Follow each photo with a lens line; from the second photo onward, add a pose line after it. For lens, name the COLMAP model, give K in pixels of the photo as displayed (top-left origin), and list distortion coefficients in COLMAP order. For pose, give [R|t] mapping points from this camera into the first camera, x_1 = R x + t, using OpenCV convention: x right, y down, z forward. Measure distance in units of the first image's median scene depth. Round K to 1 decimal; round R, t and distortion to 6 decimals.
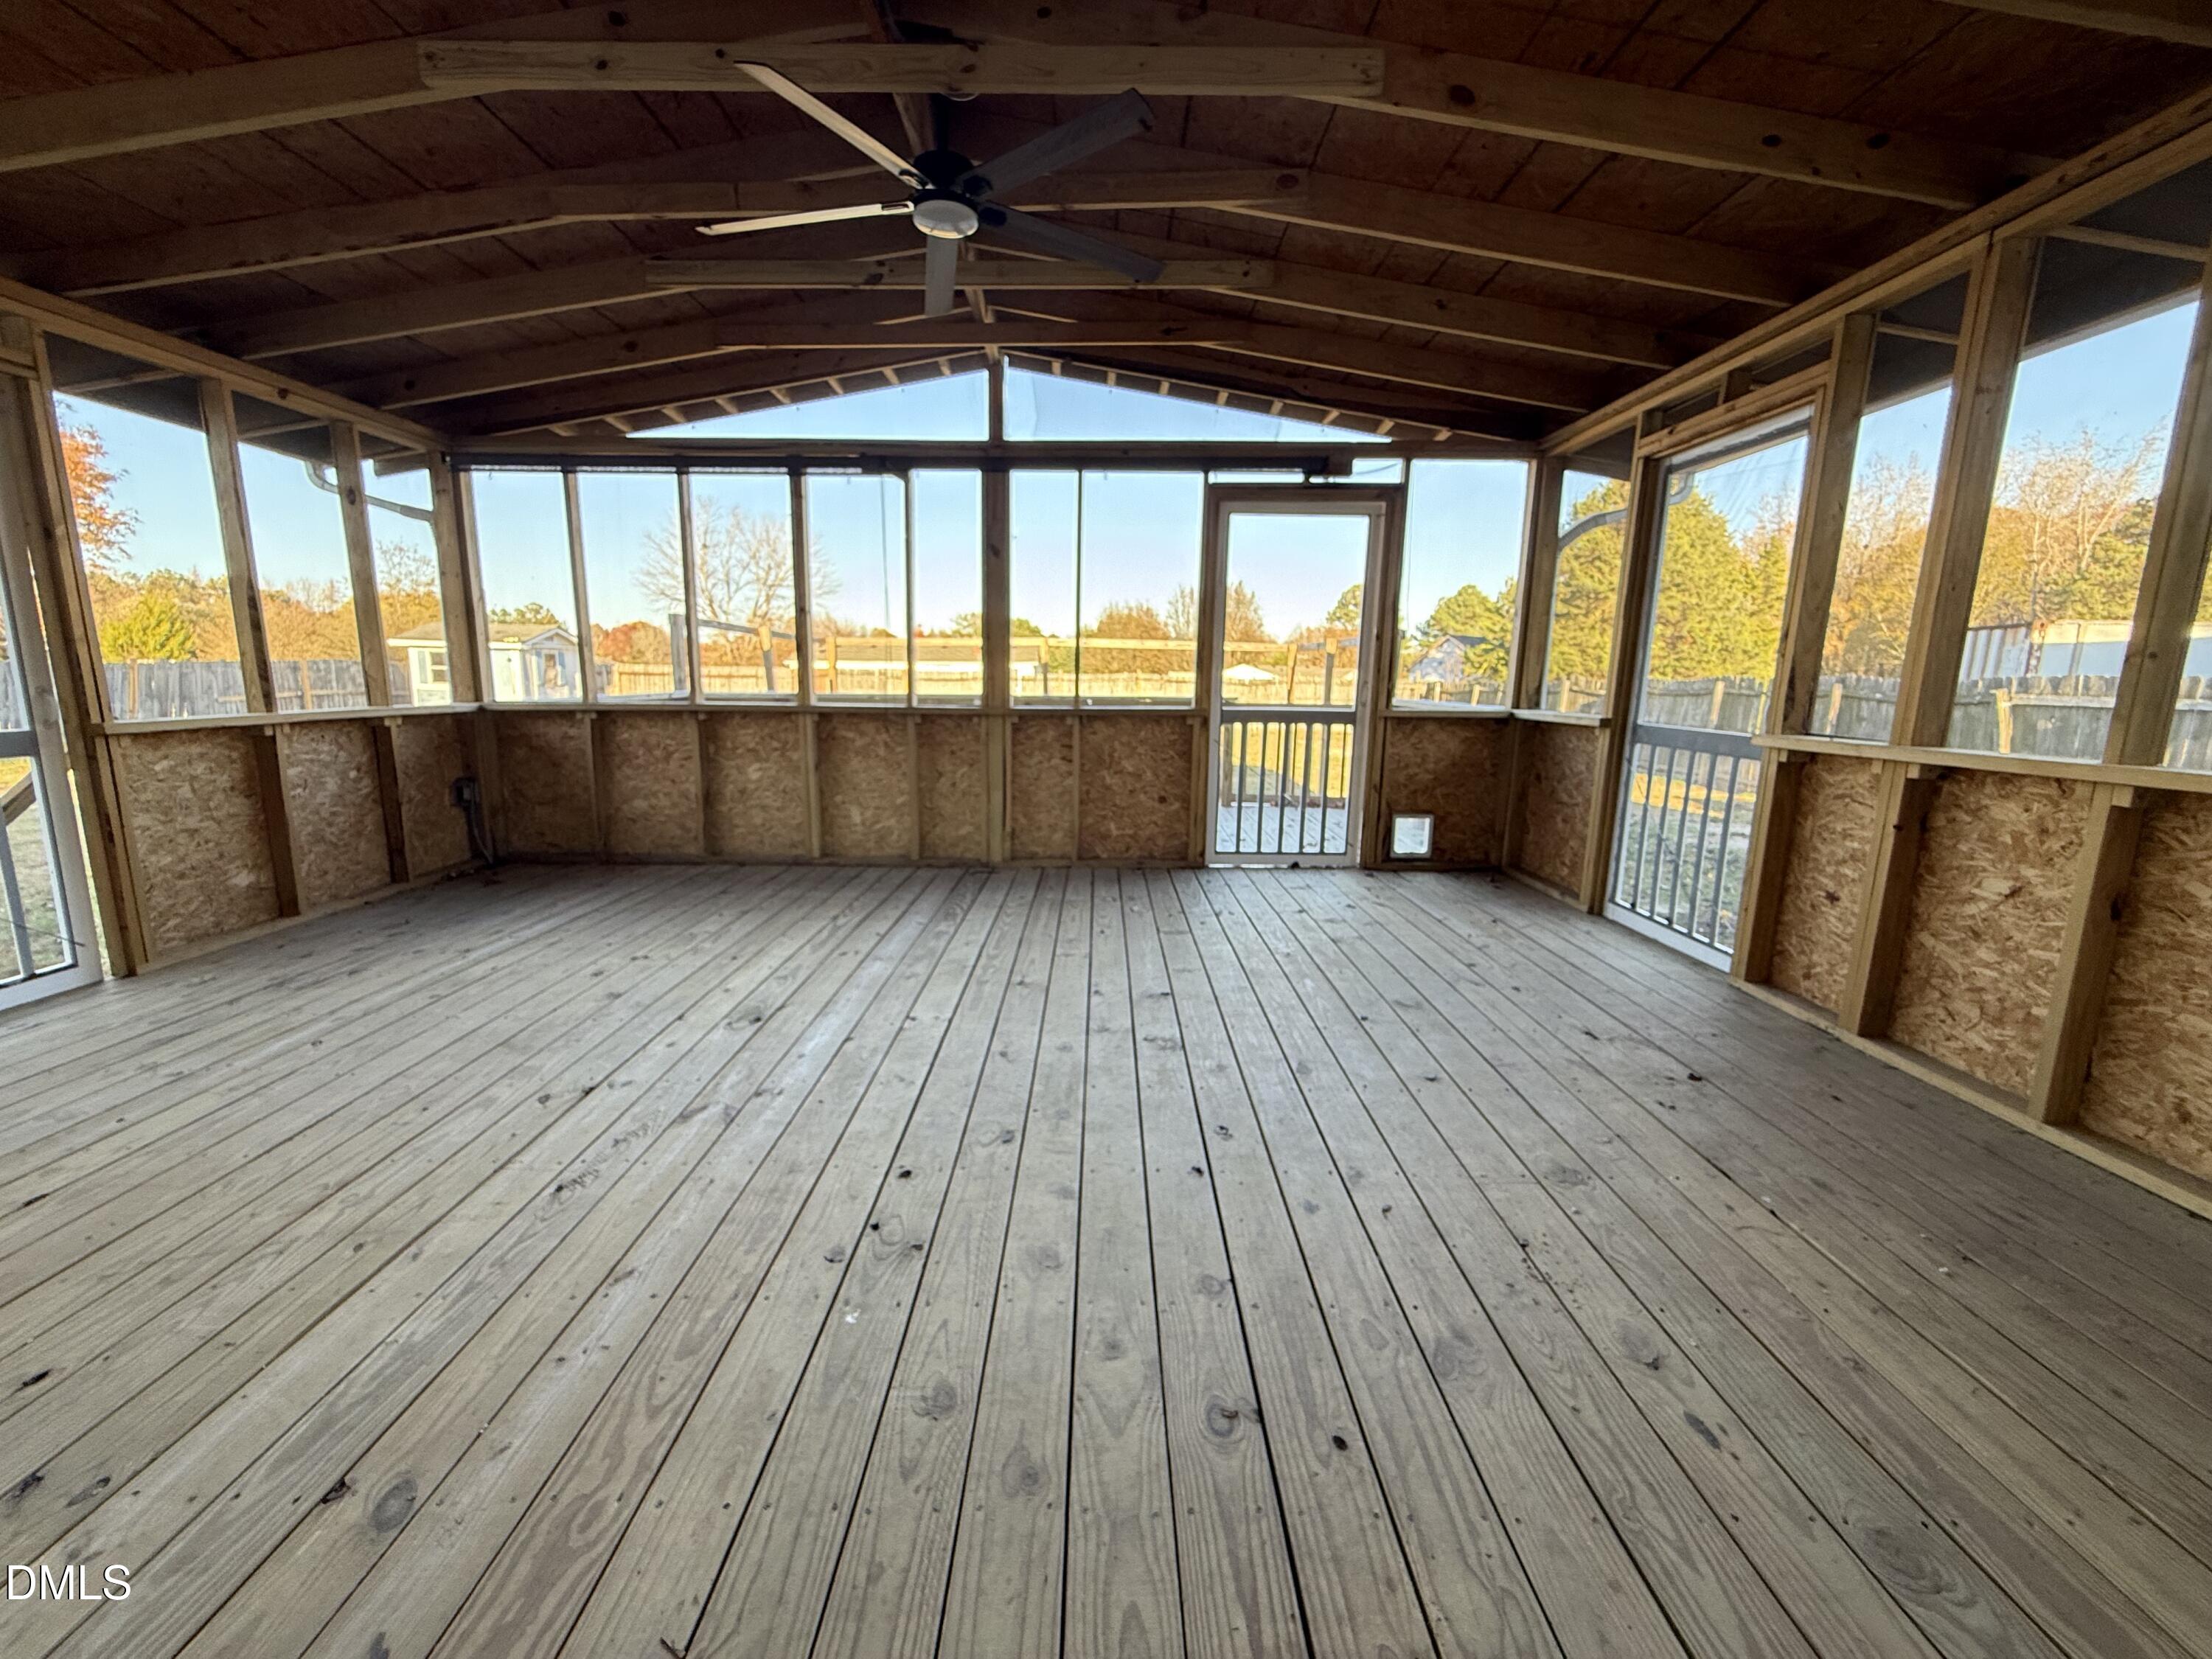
lens RADIAL K [[881.3, 0, 1112.8], [0, 881.3, 831.4], [0, 0, 1]] dist [-0.002036, 0.000917]
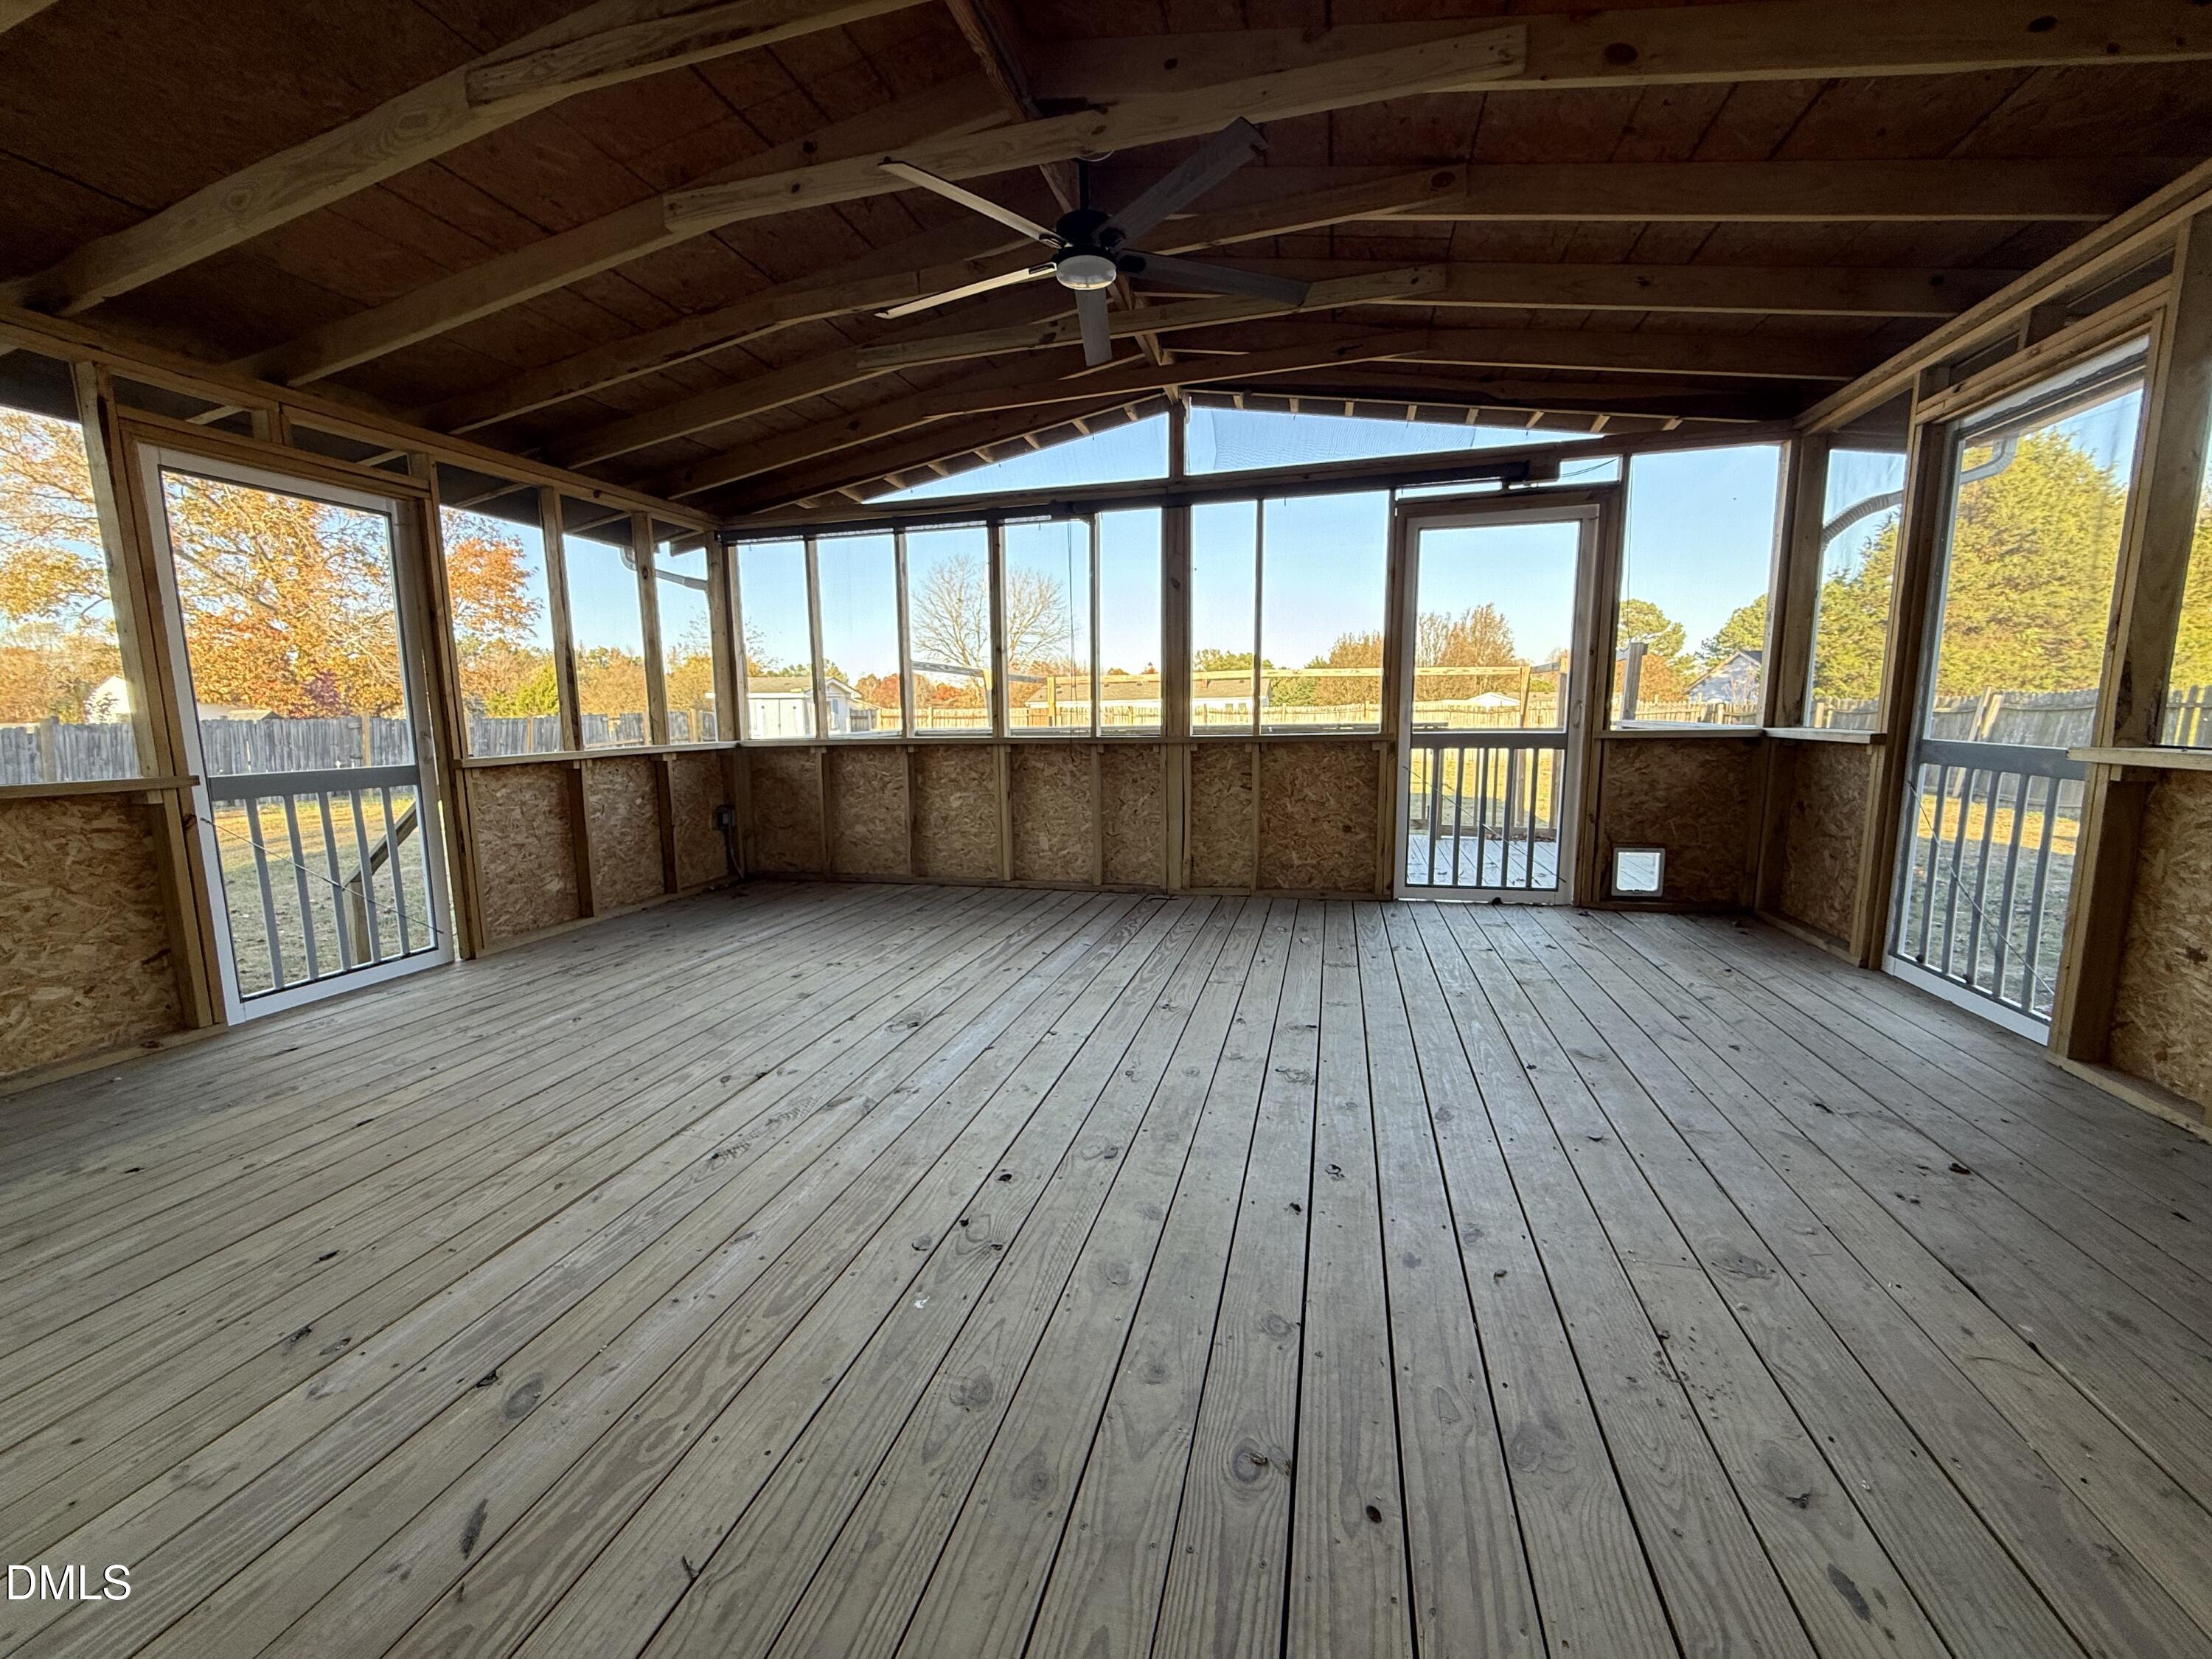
lens RADIAL K [[881.3, 0, 1117.5], [0, 881.3, 832.2], [0, 0, 1]] dist [-0.002036, 0.000917]
pose [[0.966755, 0.008336, -0.255567, 0.108261], [-0.018269, 0.999166, -0.036517, 0.013288], [0.255050, 0.039972, 0.966101, 0.011714]]
